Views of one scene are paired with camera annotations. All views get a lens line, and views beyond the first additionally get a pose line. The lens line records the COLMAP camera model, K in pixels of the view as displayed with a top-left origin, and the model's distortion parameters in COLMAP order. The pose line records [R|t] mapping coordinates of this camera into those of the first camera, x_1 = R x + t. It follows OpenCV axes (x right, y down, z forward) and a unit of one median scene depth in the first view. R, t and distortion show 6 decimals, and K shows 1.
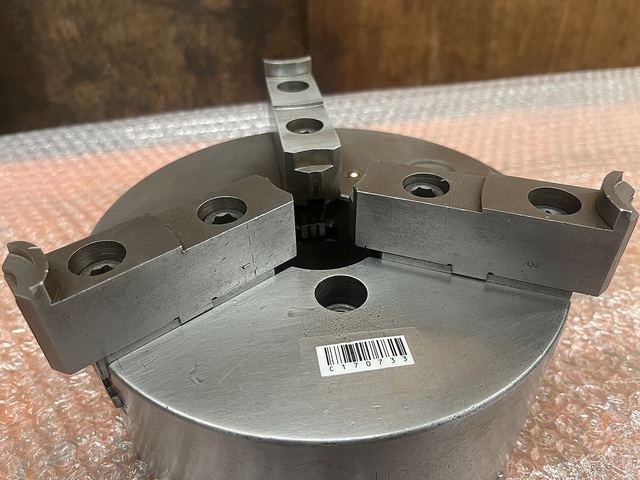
lens RADIAL K [[494.5, 0, 320.0], [0, 494.5, 240.0], [0, 0, 1]] dist [0.007650, -0.063720]
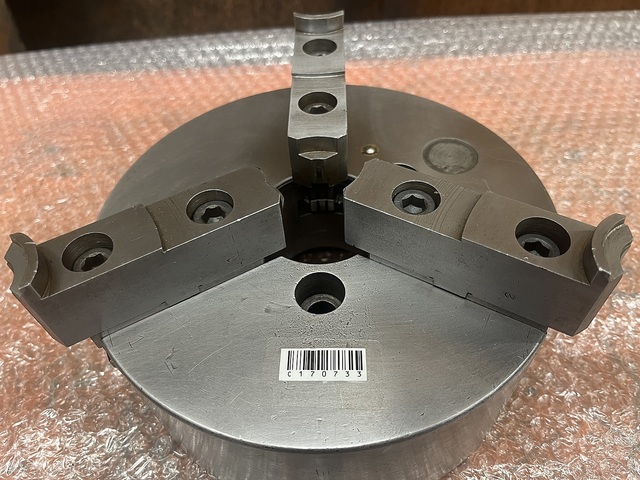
lens RADIAL K [[494.5, 0, 320.0], [0, 494.5, 240.0], [0, 0, 1]] dist [0.007650, -0.063720]
pose [[0.983685, 0.115656, -0.137798, 0.143260], [-0.084065, 0.972702, 0.216297, -0.186236], [0.159052, -0.201185, 0.966554, 0.013497]]
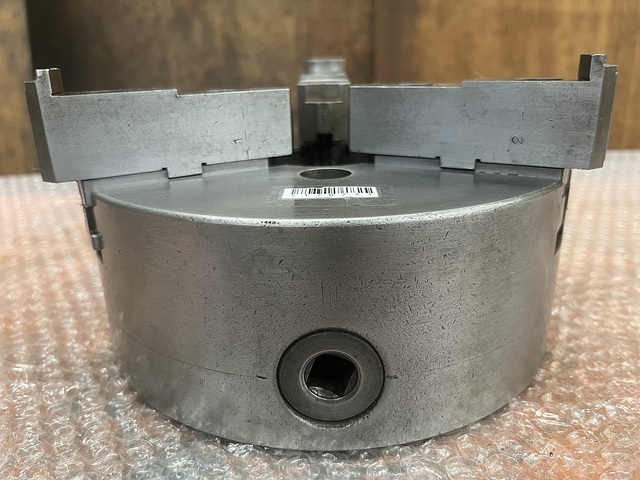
lens RADIAL K [[494.5, 0, 320.0], [0, 494.5, 240.0], [0, 0, 1]] dist [0.007650, -0.063720]
pose [[0.984058, 0.055022, -0.169125, 0.174046], [-0.102433, 0.952722, -0.286056, 0.437075], [0.145390, 0.298819, 0.943169, 0.066574]]
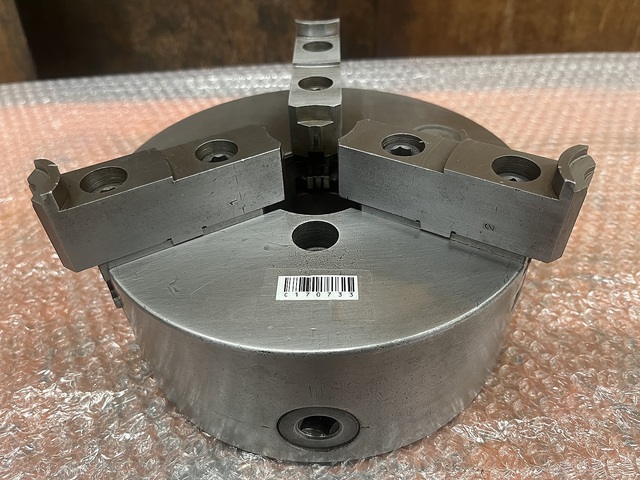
lens RADIAL K [[489.7, 0, 322.7], [0, 489.7, 237.0], [0, 0, 1]] dist [0.009623, -0.052049]
pose [[0.984505, 0.108391, -0.137848, 0.175582], [-0.099197, 0.992465, 0.071922, 0.024535], [0.144605, -0.057134, 0.987839, -0.078044]]
